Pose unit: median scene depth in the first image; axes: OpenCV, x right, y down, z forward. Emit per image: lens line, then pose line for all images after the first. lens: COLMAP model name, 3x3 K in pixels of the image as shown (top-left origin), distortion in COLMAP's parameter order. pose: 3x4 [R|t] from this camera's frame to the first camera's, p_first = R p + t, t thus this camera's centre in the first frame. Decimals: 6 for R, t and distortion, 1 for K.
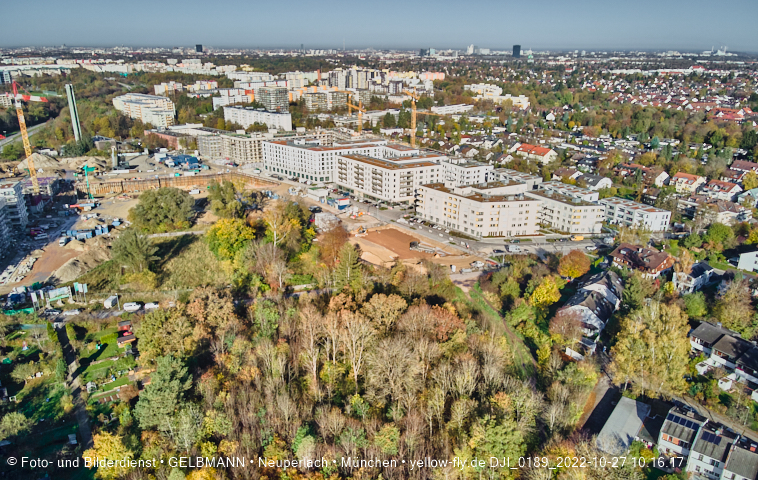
lens RADIAL K [[550.5, 0, 375.0], [0, 550.5, 259.7], [0, 0, 1]] dist [0.079212, -0.109883]
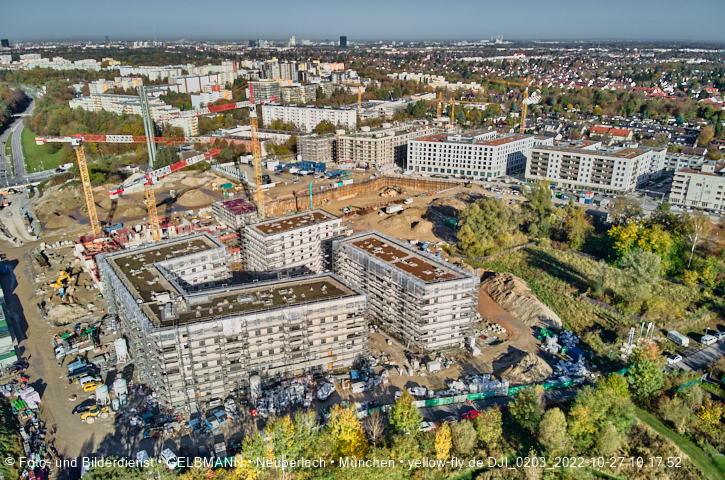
lens RADIAL K [[524.2, 0, 361.3], [0, 524.2, 244.0], [0, 0, 1]] dist [0.076706, -0.109017]
pose [[0.952170, -0.118104, 0.281821, -0.399246], [0.116579, 0.992932, 0.022235, -0.049322], [-0.282455, 0.011683, 0.959209, 0.124272]]
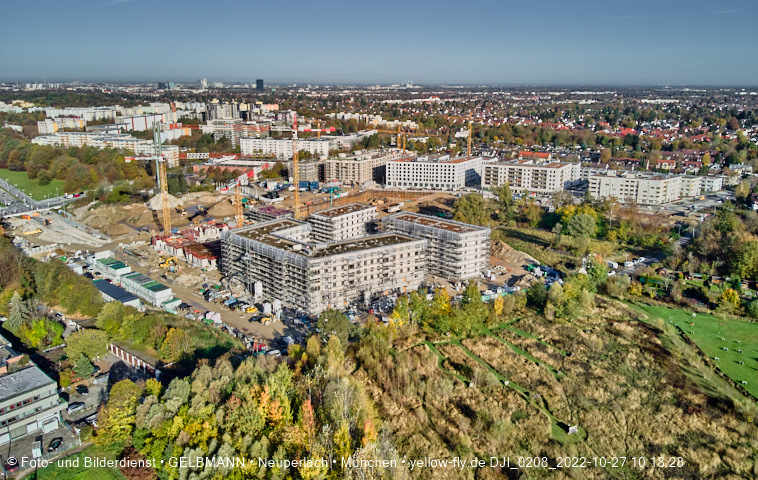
lens RADIAL K [[551.9, 0, 381.2], [0, 551.9, 189.8], [0, 0, 1]] dist [0.081415, -0.112779]
pose [[0.876606, -0.095231, 0.471692, -0.549700], [0.174364, 0.976470, -0.126901, -0.008803], [-0.448508, 0.193488, 0.872584, 0.013342]]
